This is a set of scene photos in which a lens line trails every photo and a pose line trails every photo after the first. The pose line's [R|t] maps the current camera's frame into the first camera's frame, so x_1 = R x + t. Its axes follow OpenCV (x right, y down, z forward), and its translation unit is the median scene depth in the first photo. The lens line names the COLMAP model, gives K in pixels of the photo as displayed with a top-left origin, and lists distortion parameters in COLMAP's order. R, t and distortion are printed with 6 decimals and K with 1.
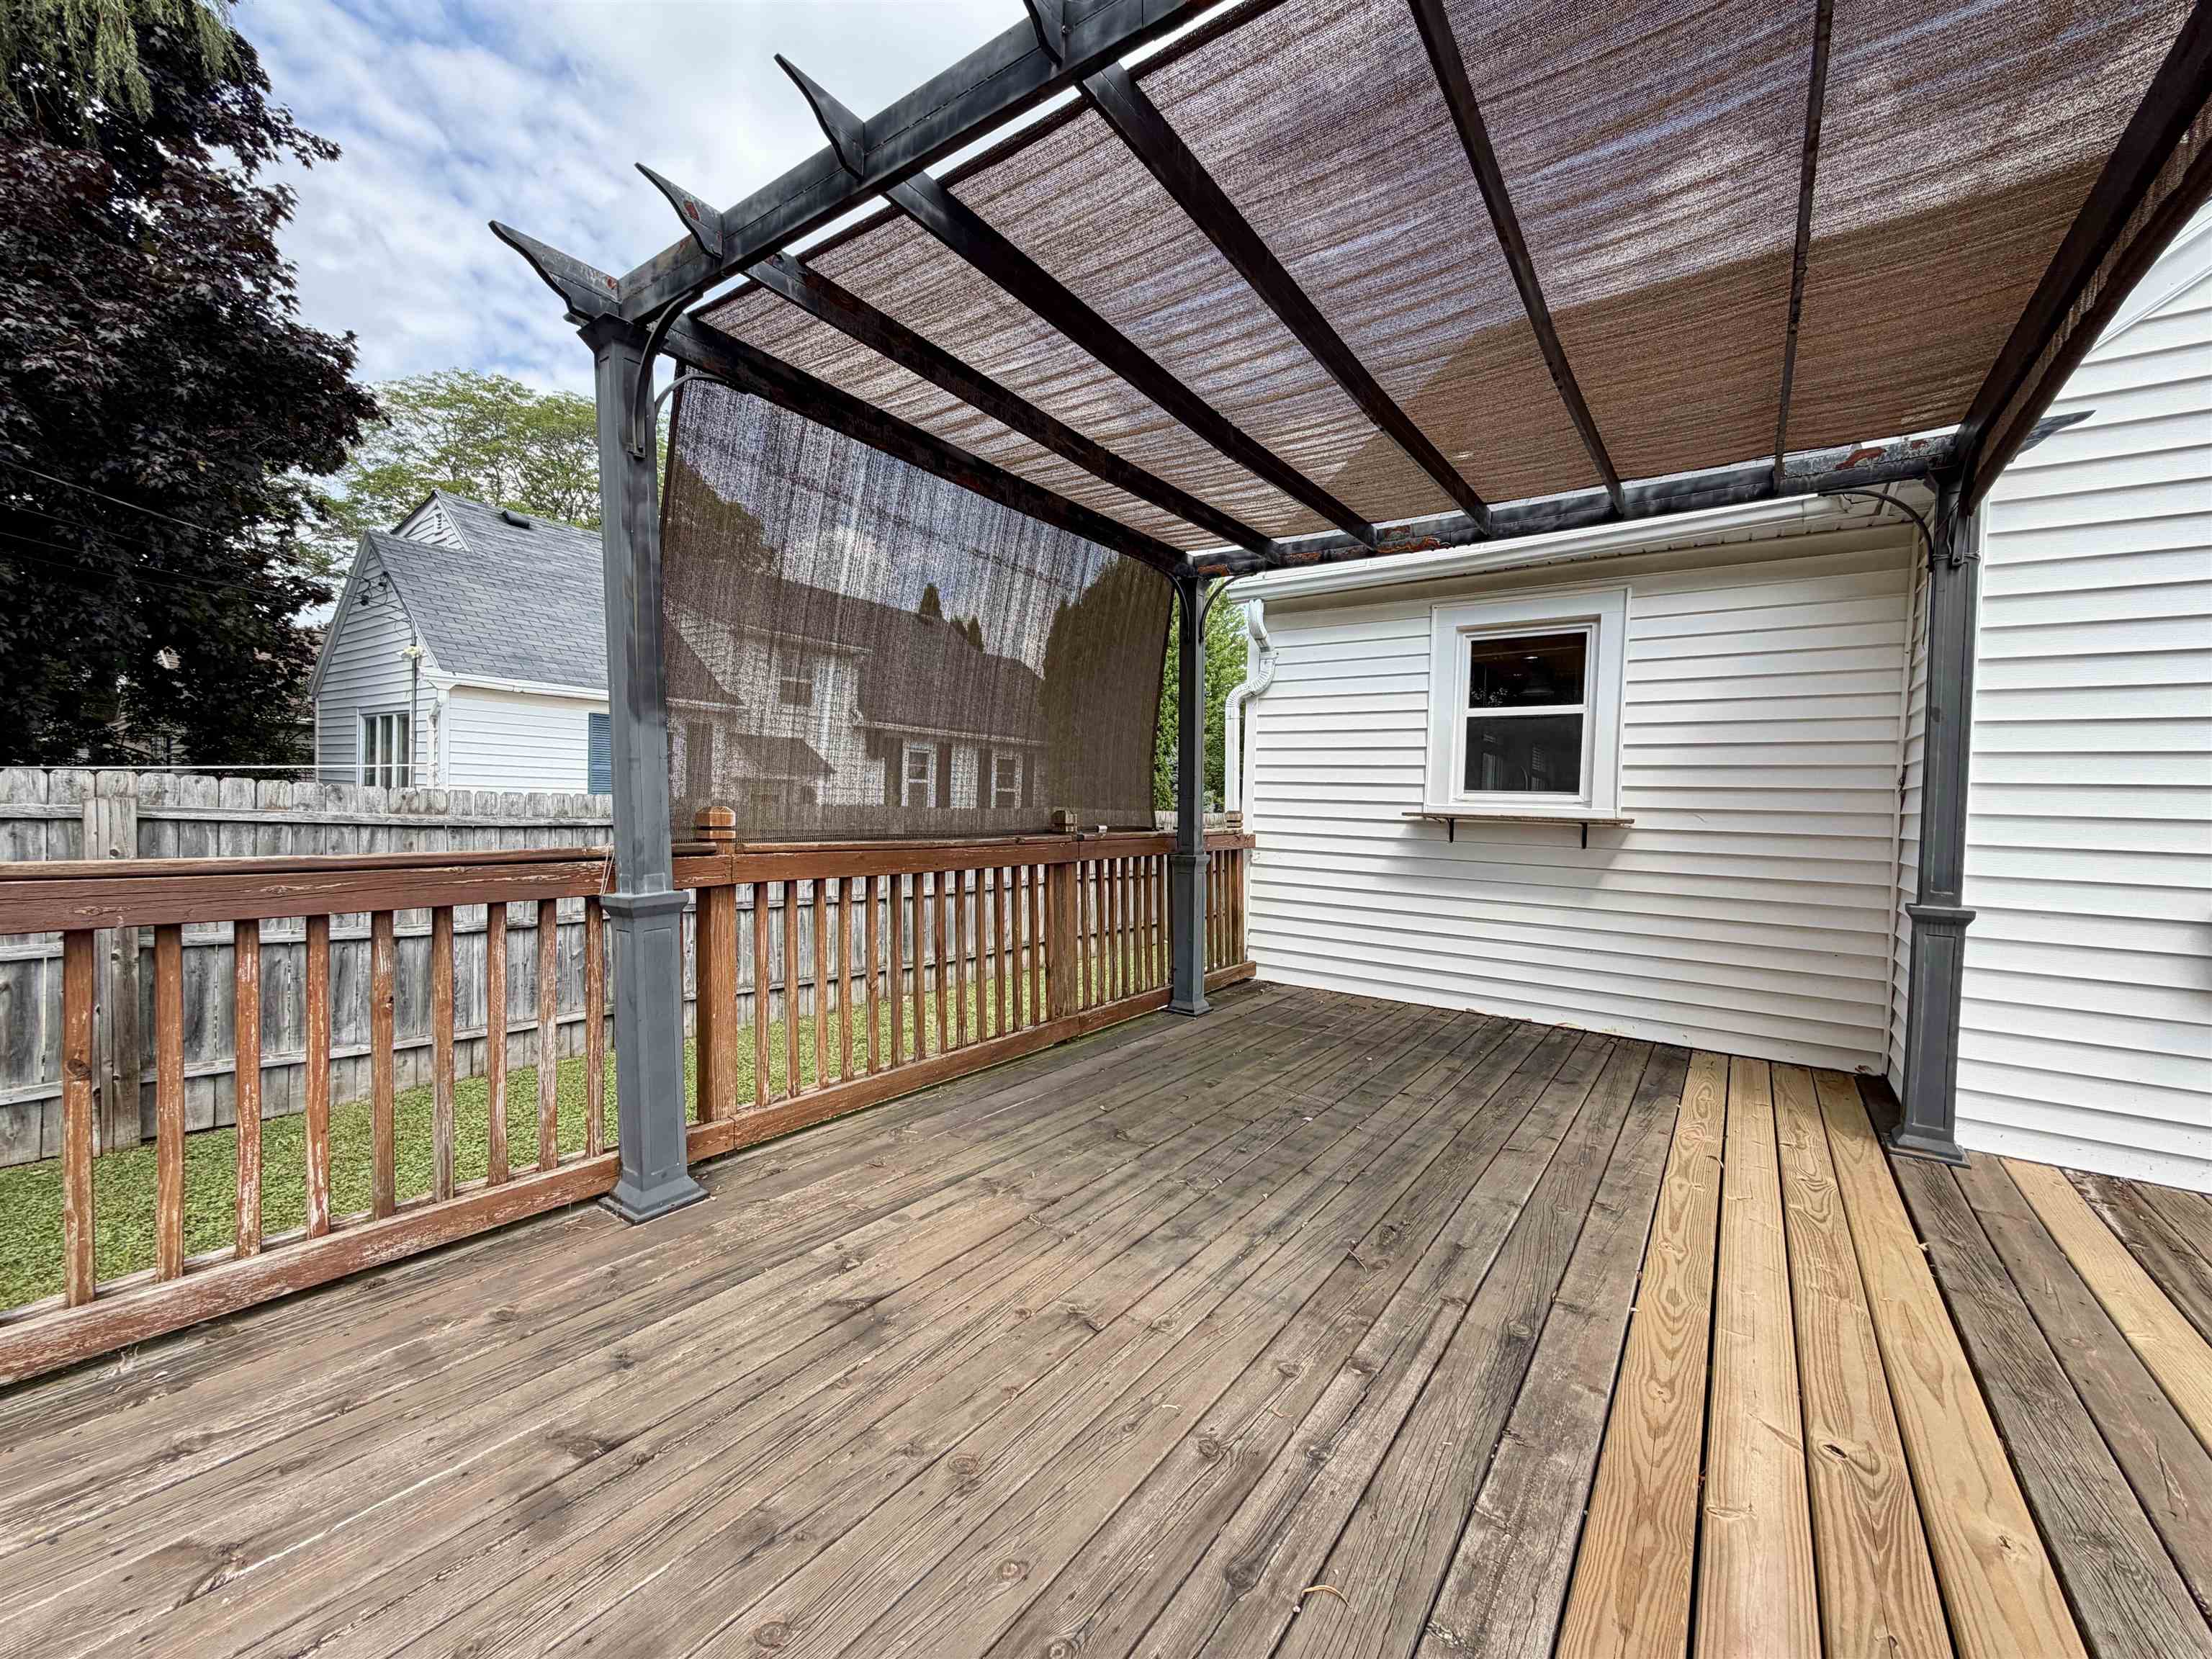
lens RADIAL K [[879.5, 0, 1095.4], [0, 879.5, 827.6], [0, 0, 1]] dist [-0.002919, -0.000077]
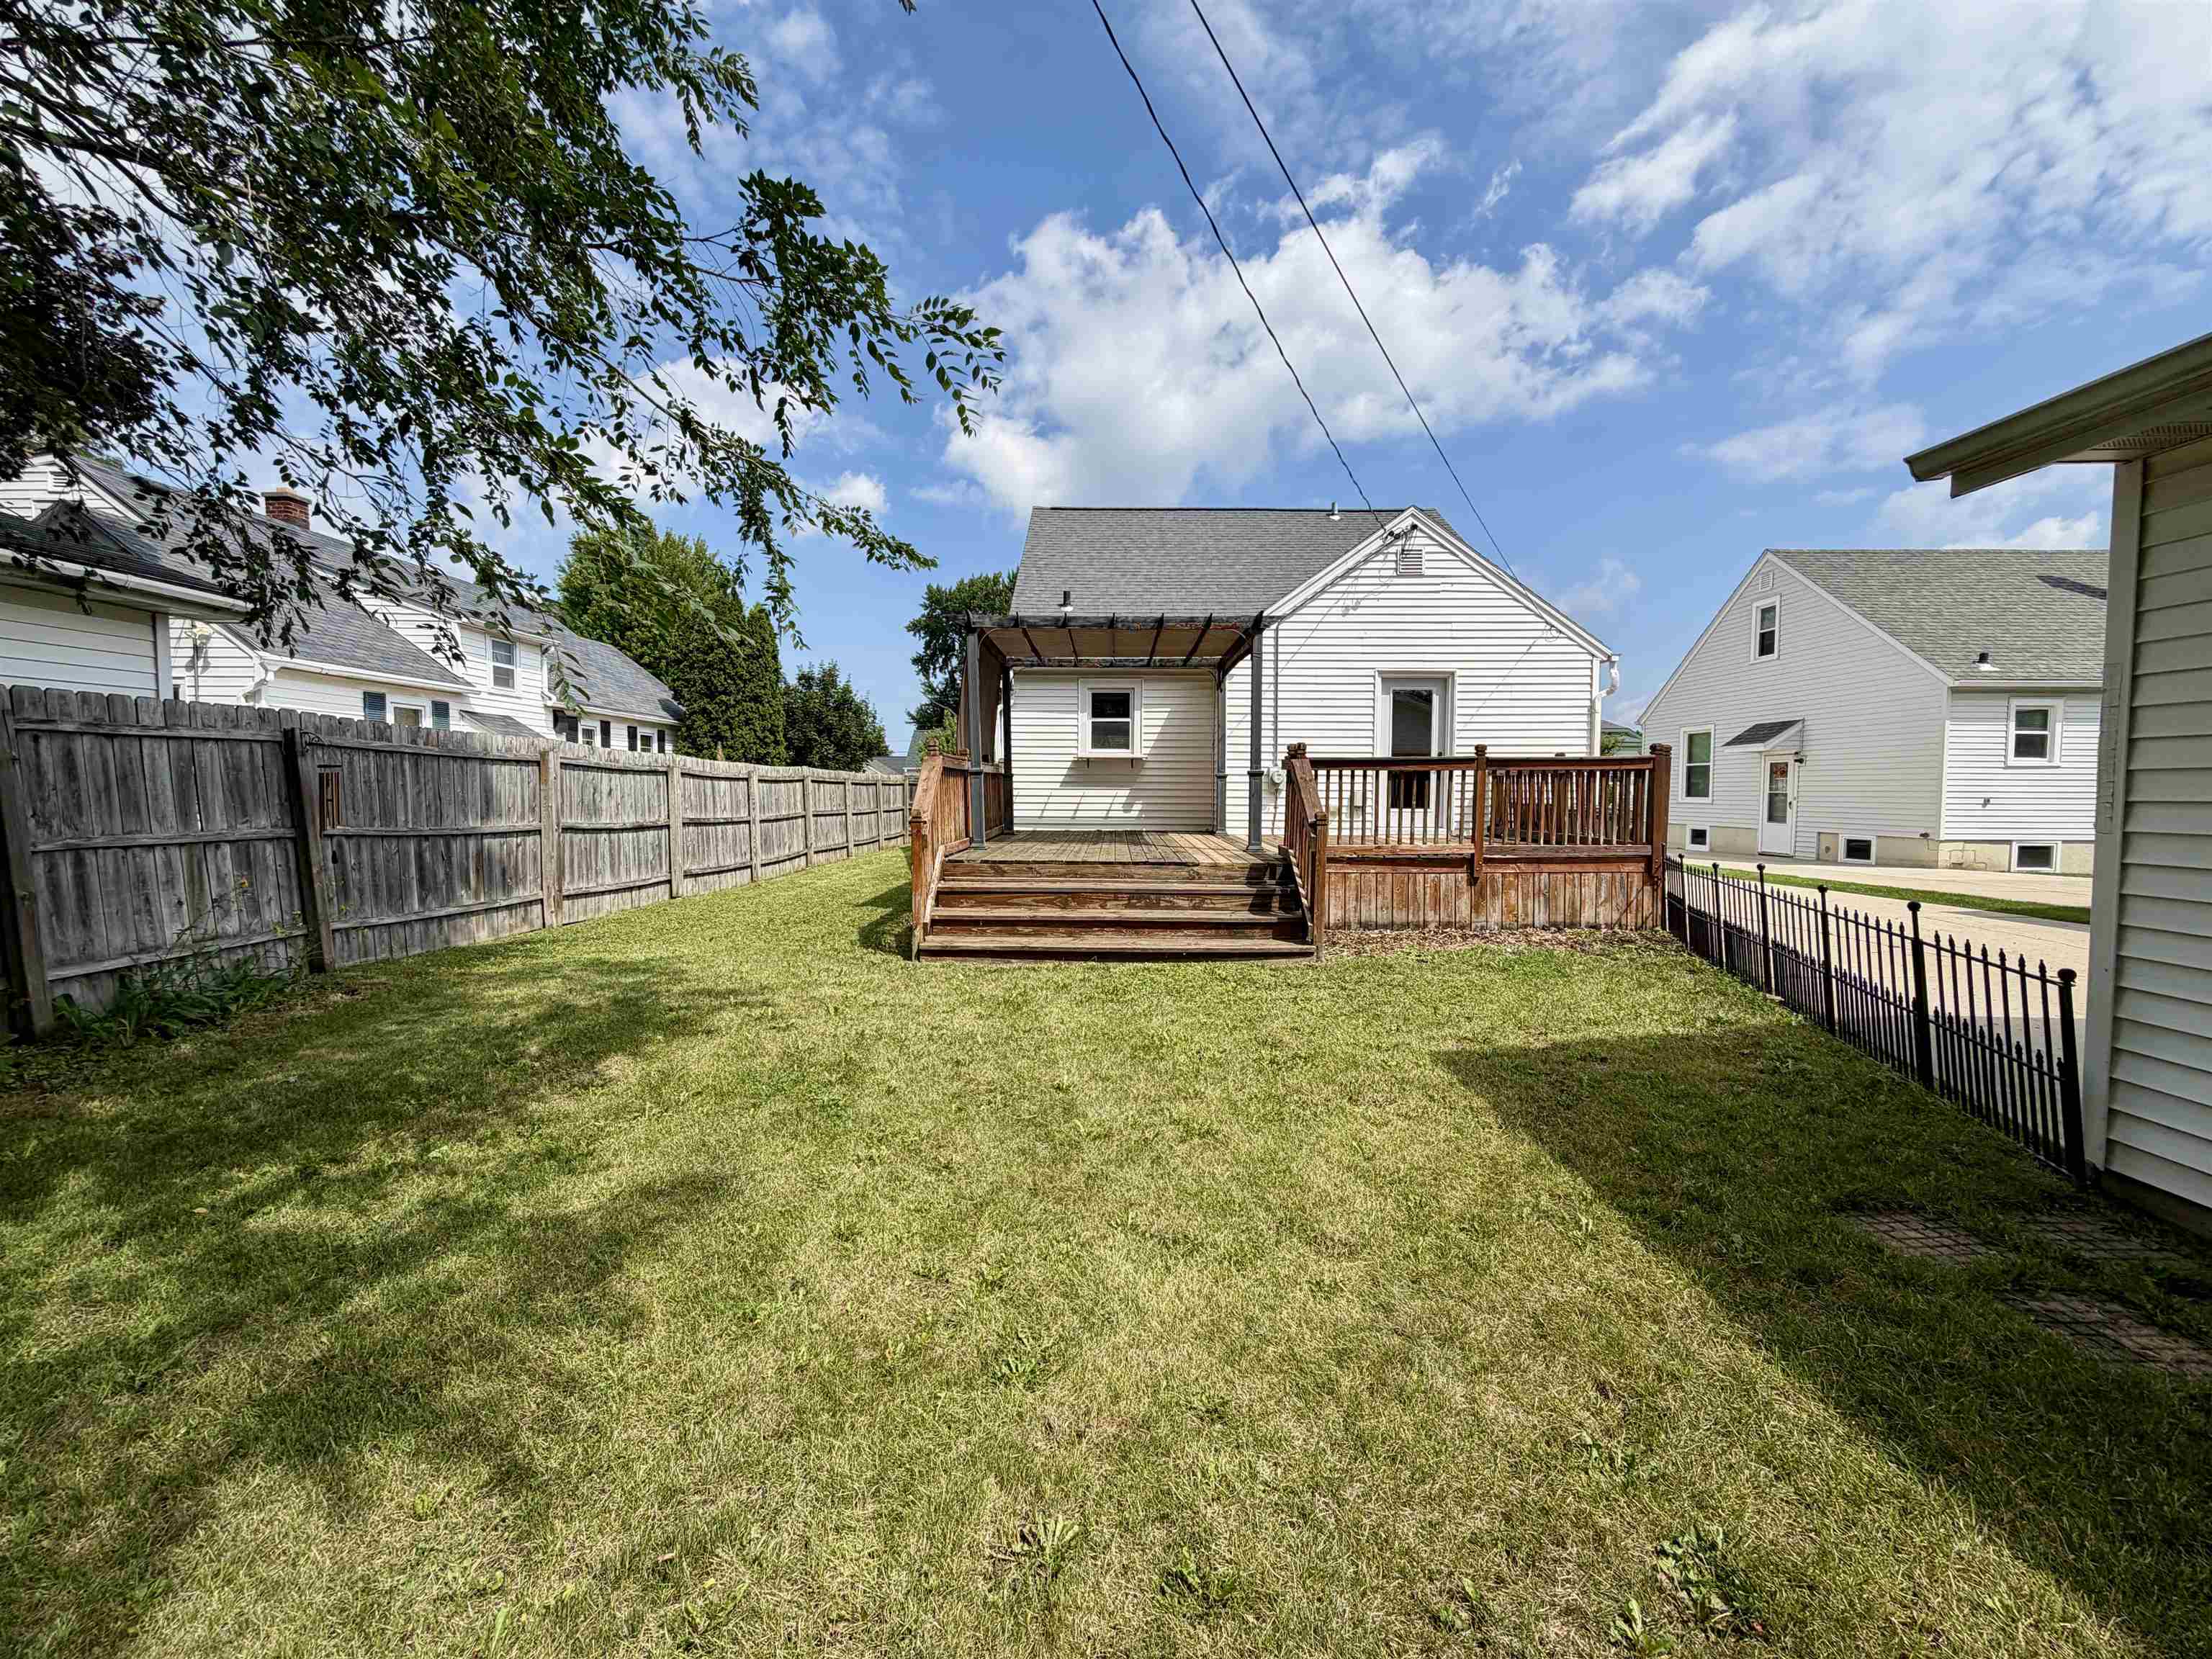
lens RADIAL K [[882.4, 0, 1106.0], [0, 882.4, 829.5], [0, 0, 1]] dist [-0.000581, 0.000588]
pose [[0.806434, -0.054593, 0.588798, -1.197902], [0.039194, 0.998474, 0.038896, 0.106108], [-0.590023, -0.008290, 0.807344, -1.257805]]
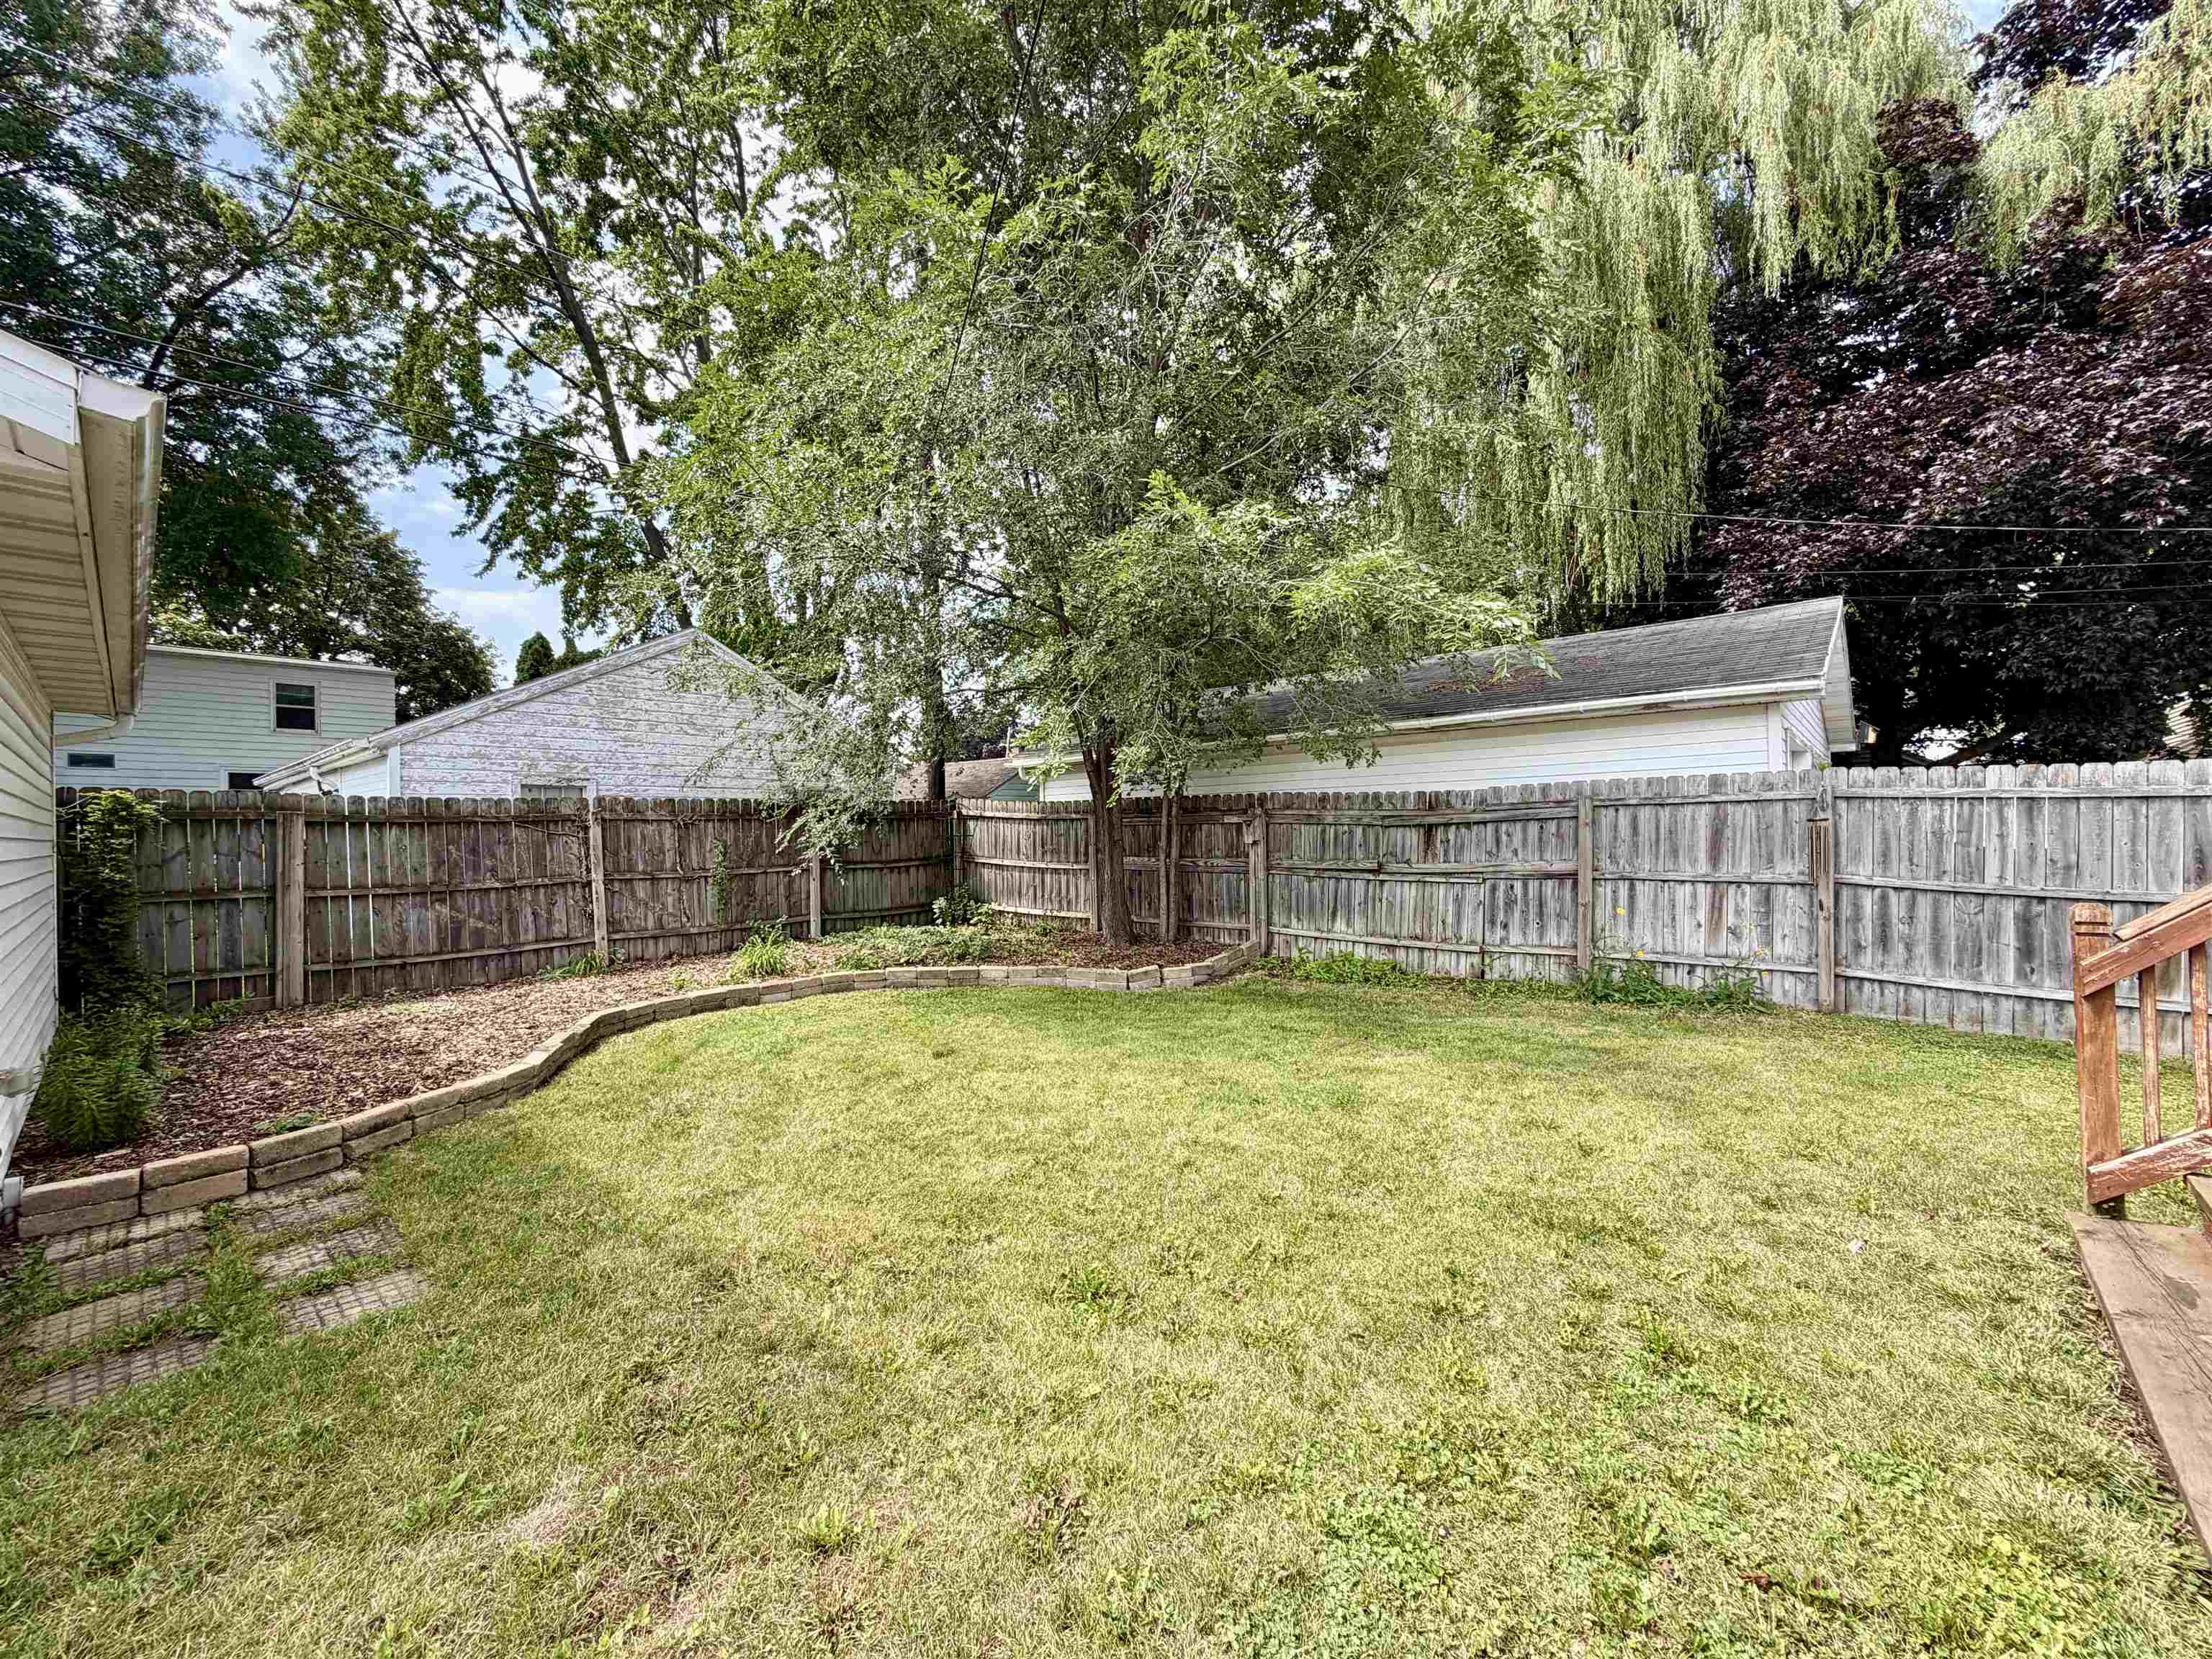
lens RADIAL K [[882.4, 0, 1106.0], [0, 882.4, 829.5], [0, 0, 1]] dist [-0.000581, 0.000588]
pose [[-0.103299, -0.029035, -0.994226, 0.151838], [-0.020364, 0.999426, -0.027071, 0.094849], [0.994442, 0.017450, -0.103831, -0.502306]]
